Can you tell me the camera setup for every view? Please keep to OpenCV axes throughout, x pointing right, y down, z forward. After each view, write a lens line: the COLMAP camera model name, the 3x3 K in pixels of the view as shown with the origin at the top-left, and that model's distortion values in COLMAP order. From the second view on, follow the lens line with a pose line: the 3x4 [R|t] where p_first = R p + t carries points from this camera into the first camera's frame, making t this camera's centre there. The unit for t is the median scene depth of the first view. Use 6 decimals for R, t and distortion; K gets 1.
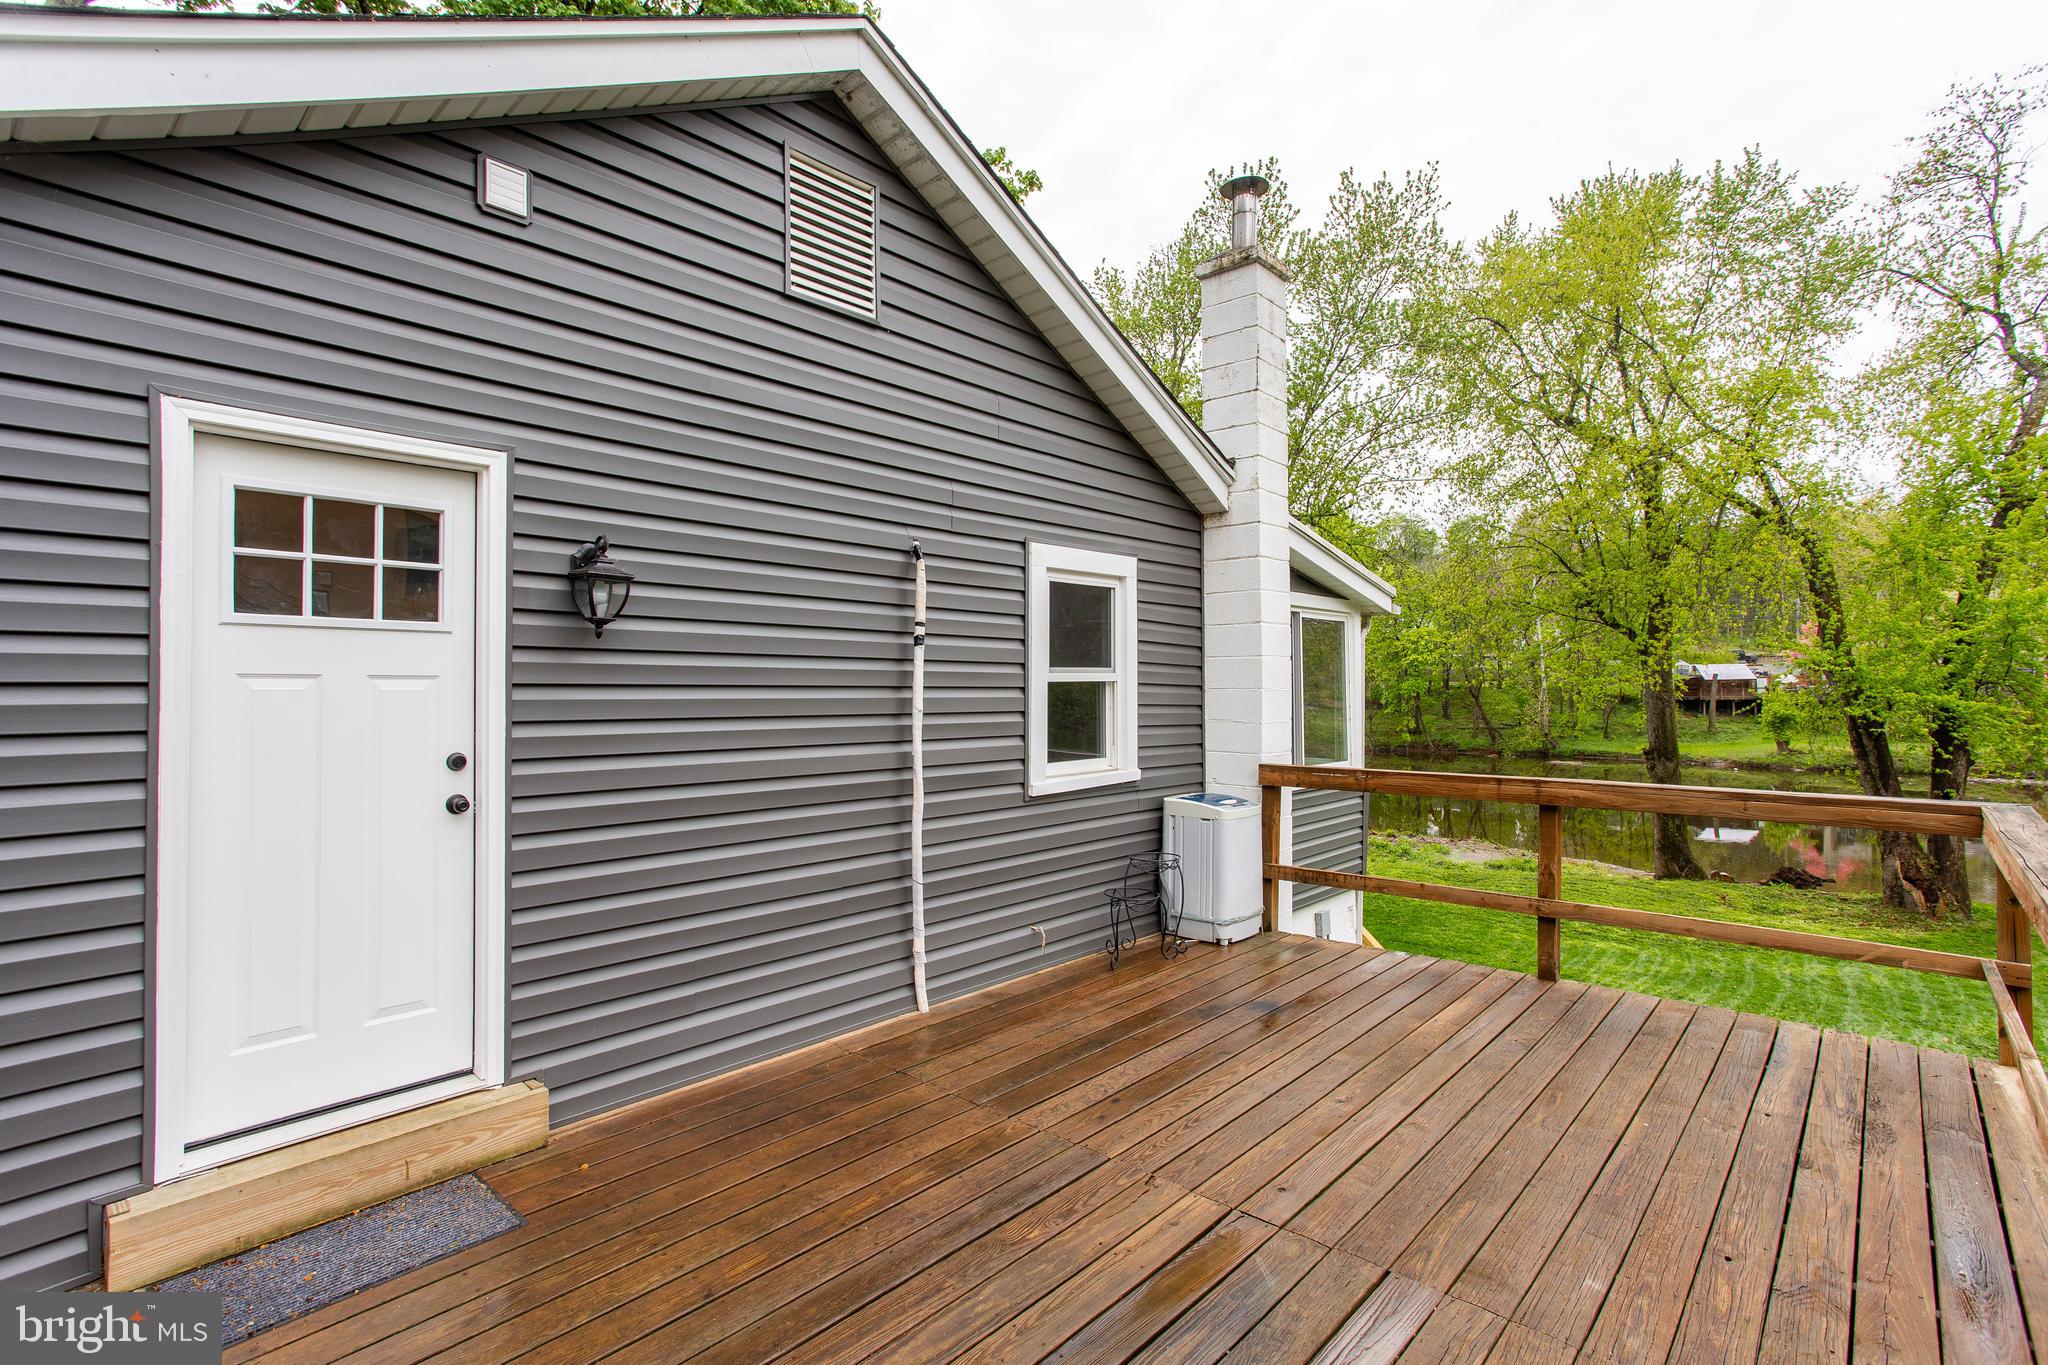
lens RADIAL K [[969.2, 0, 1018.8], [0, 969.2, 683.0], [0, 0, 1]] dist [-0.012201, 0.002625]
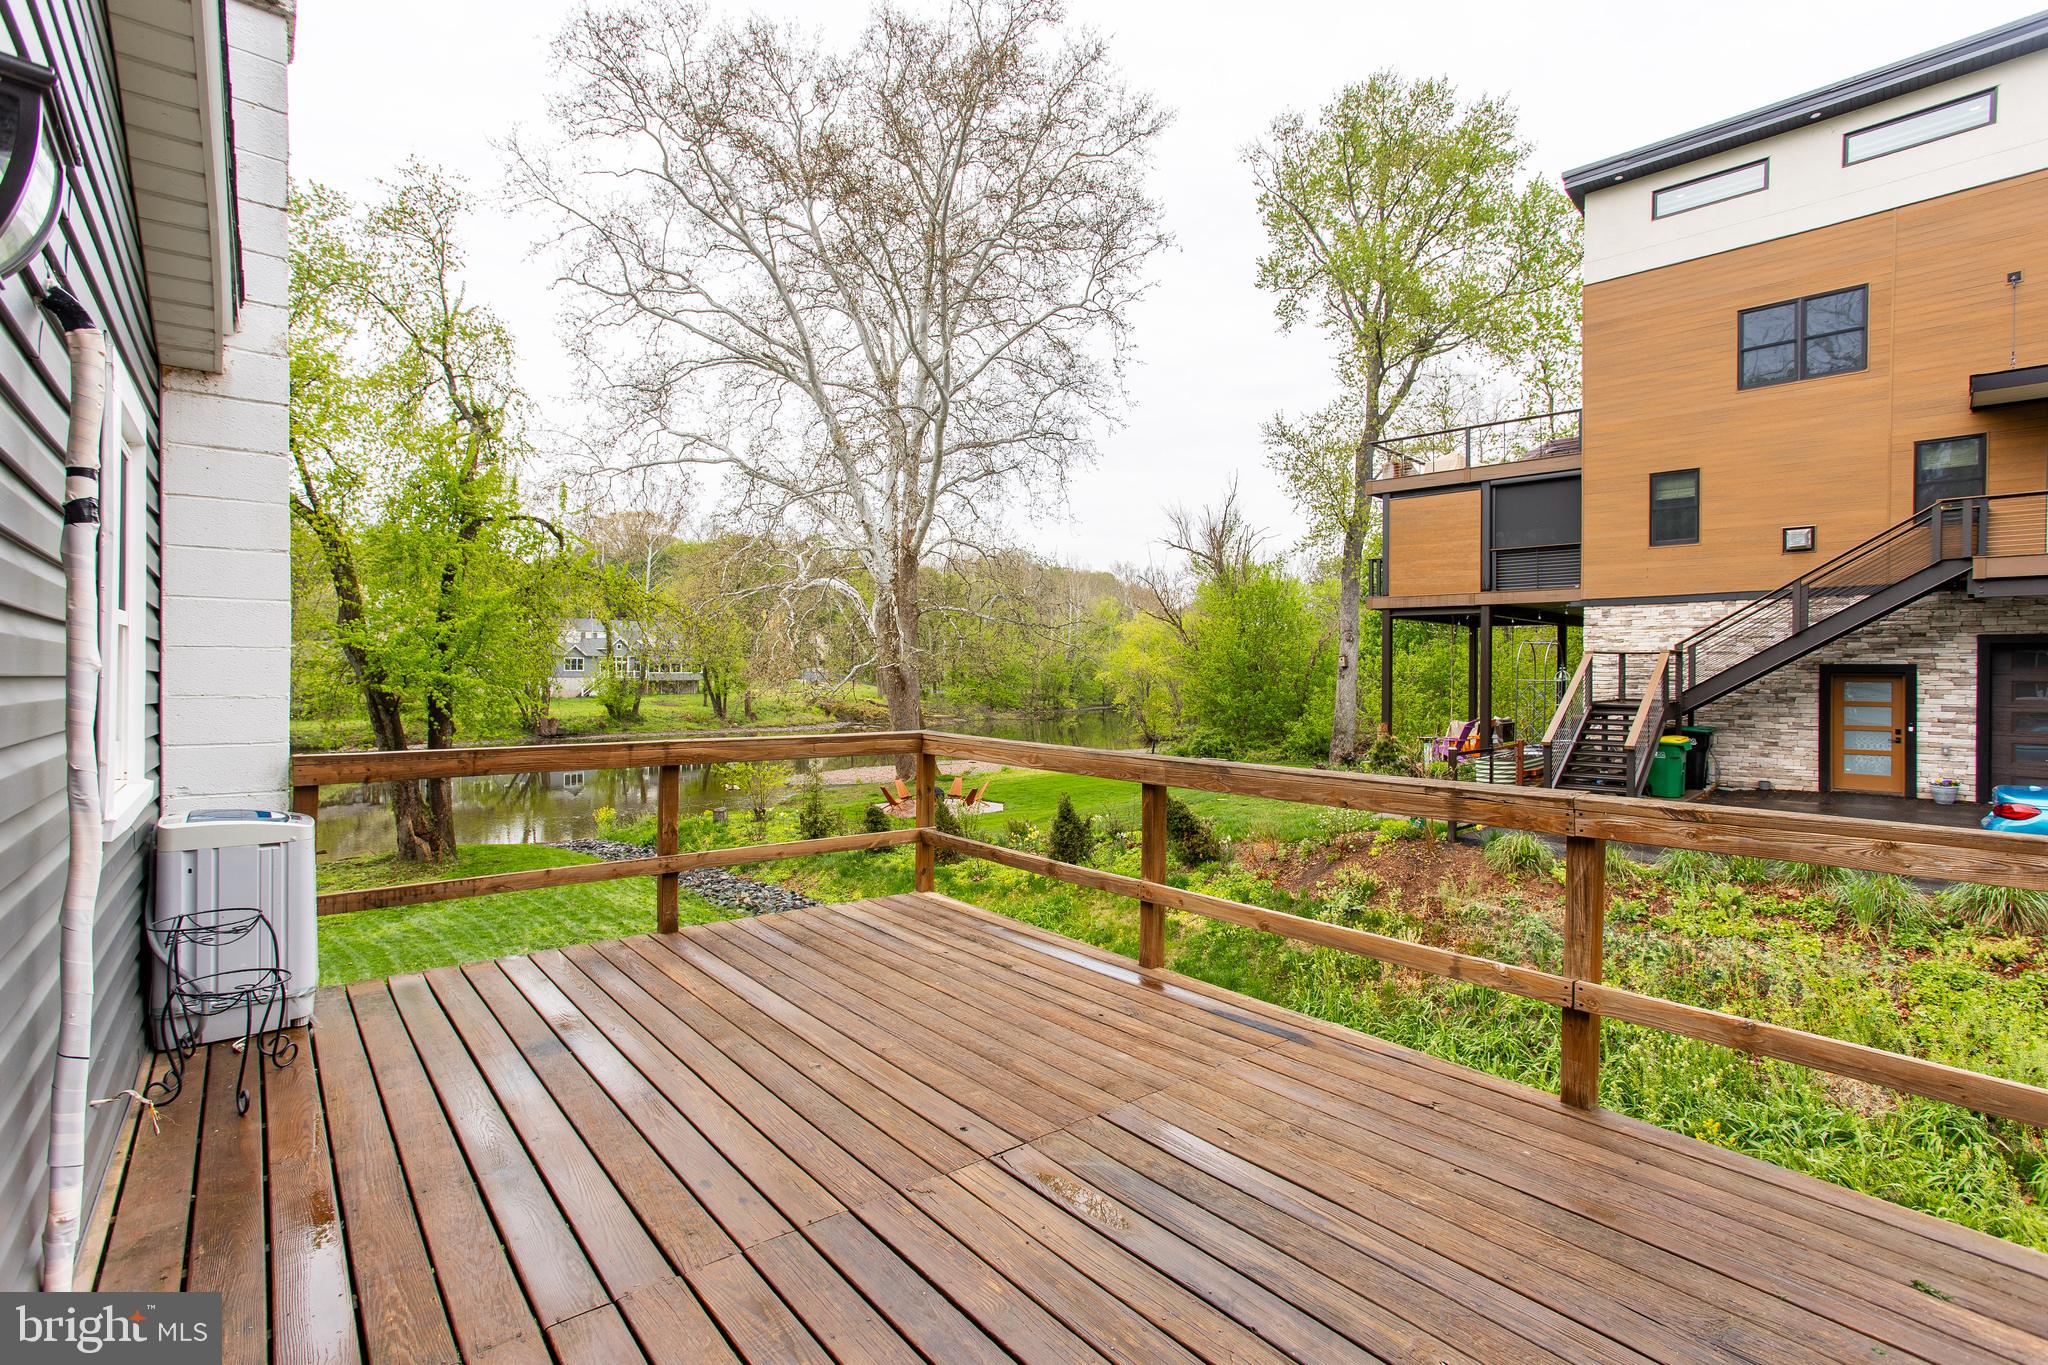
lens RADIAL K [[969.2, 0, 1023.3], [0, 969.2, 675.9], [0, 0, 1]] dist [-0.012201, 0.002625]
pose [[0.142324, 0.002244, 0.989818, -0.495581], [-0.012246, 0.999925, -0.000506, 0.027871], [-0.989744, -0.012050, 0.142341, 0.532828]]
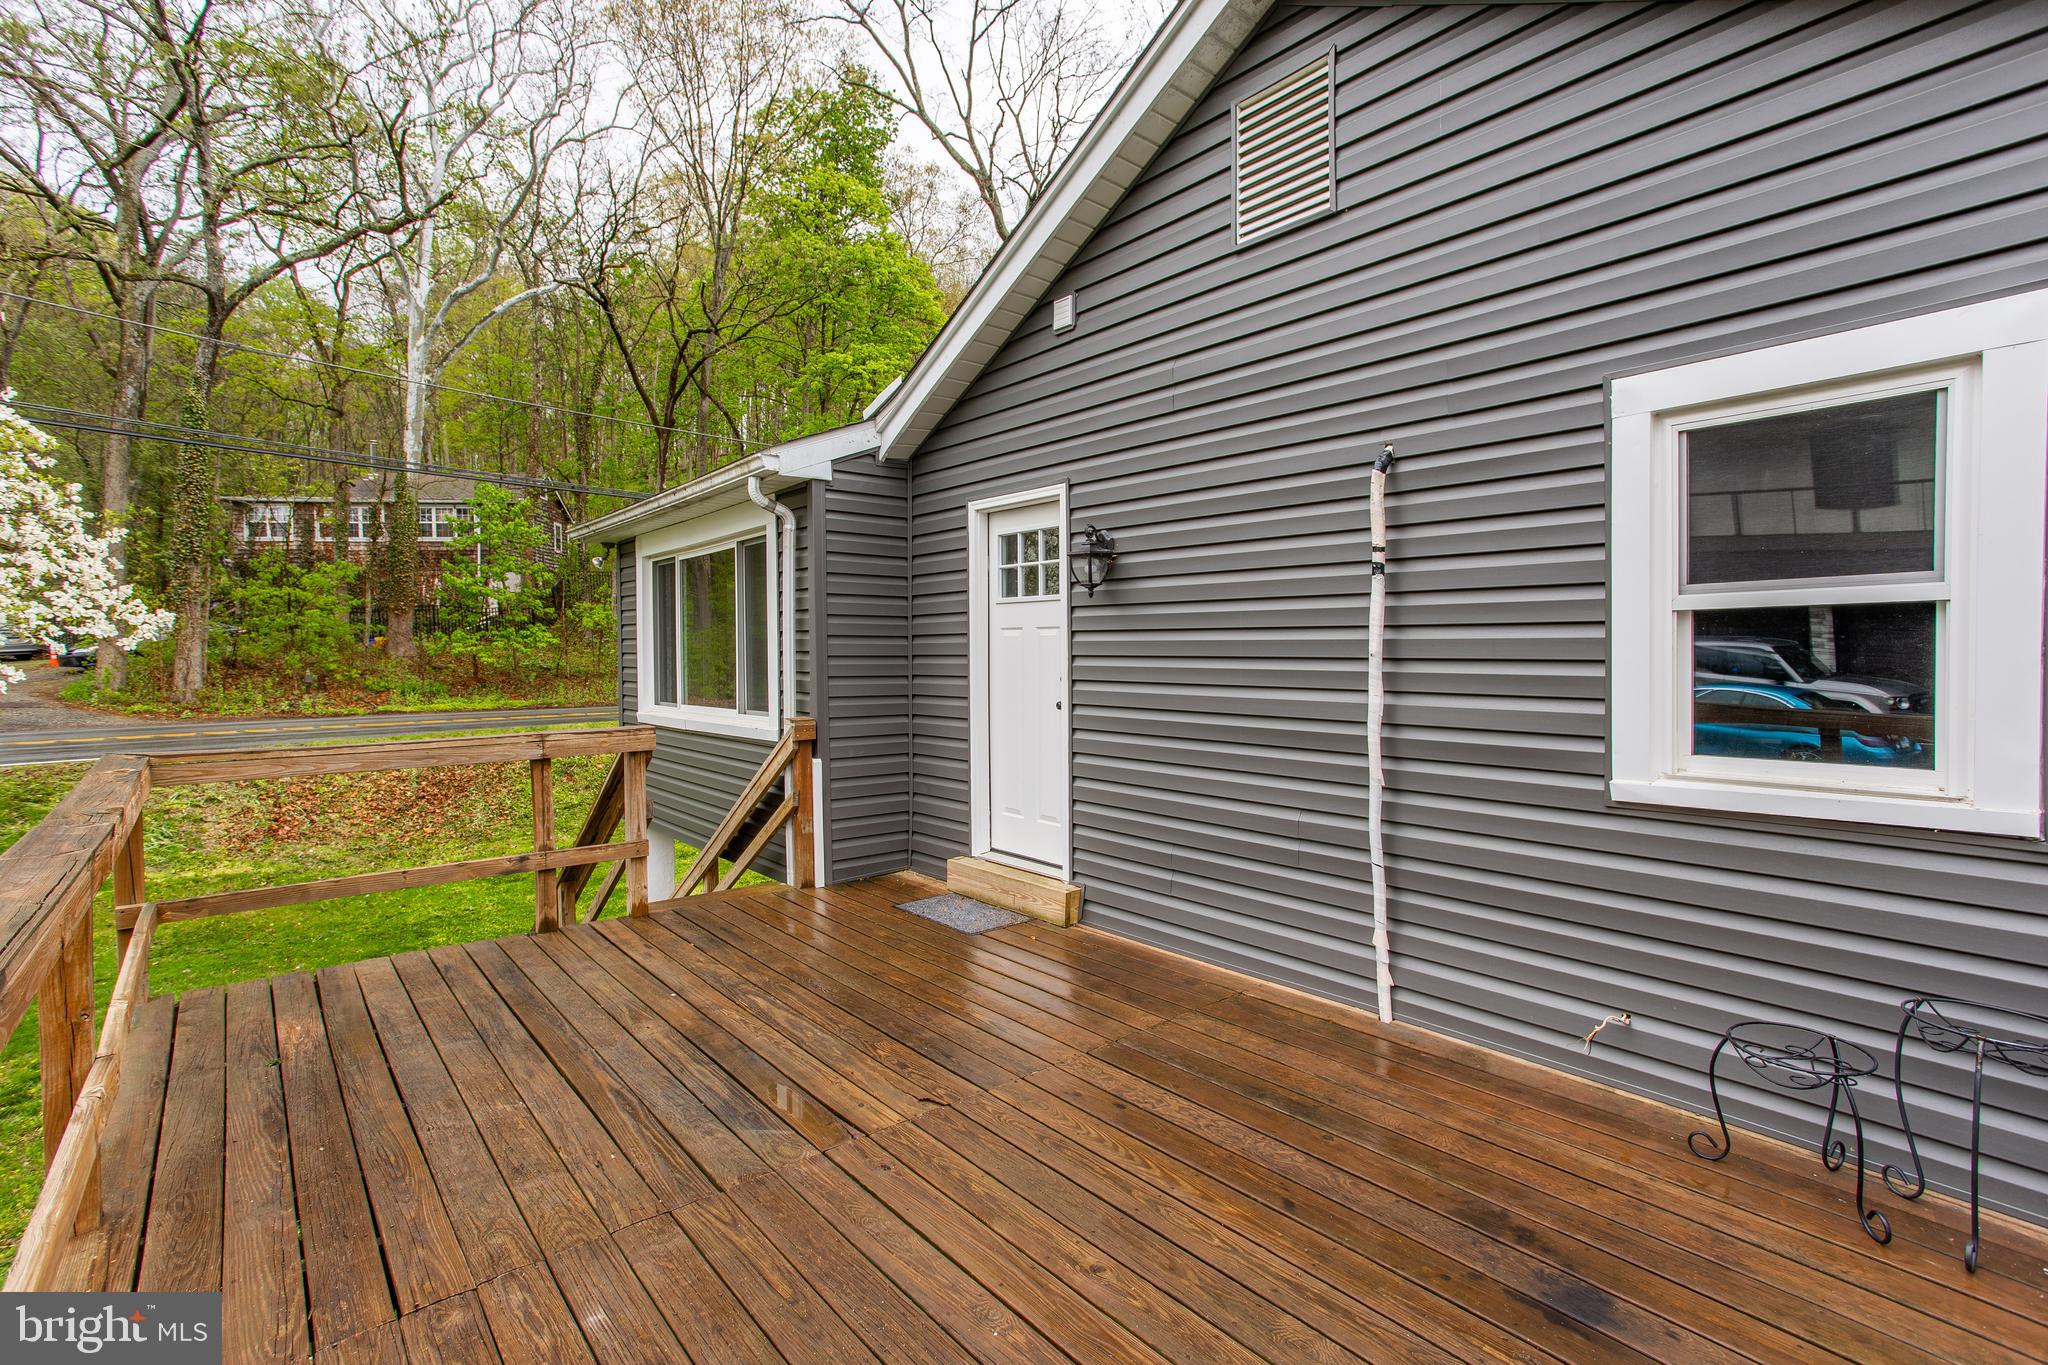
lens RADIAL K [[969.2, 0, 1012.3], [0, 969.2, 667.8], [0, 0, 1]] dist [-0.012201, 0.002625]
pose [[-0.138822, 0.032304, -0.989790, 0.780613], [0.021610, 0.999329, 0.029584, 0.009053], [0.990081, -0.017282, -0.139427, 0.839913]]
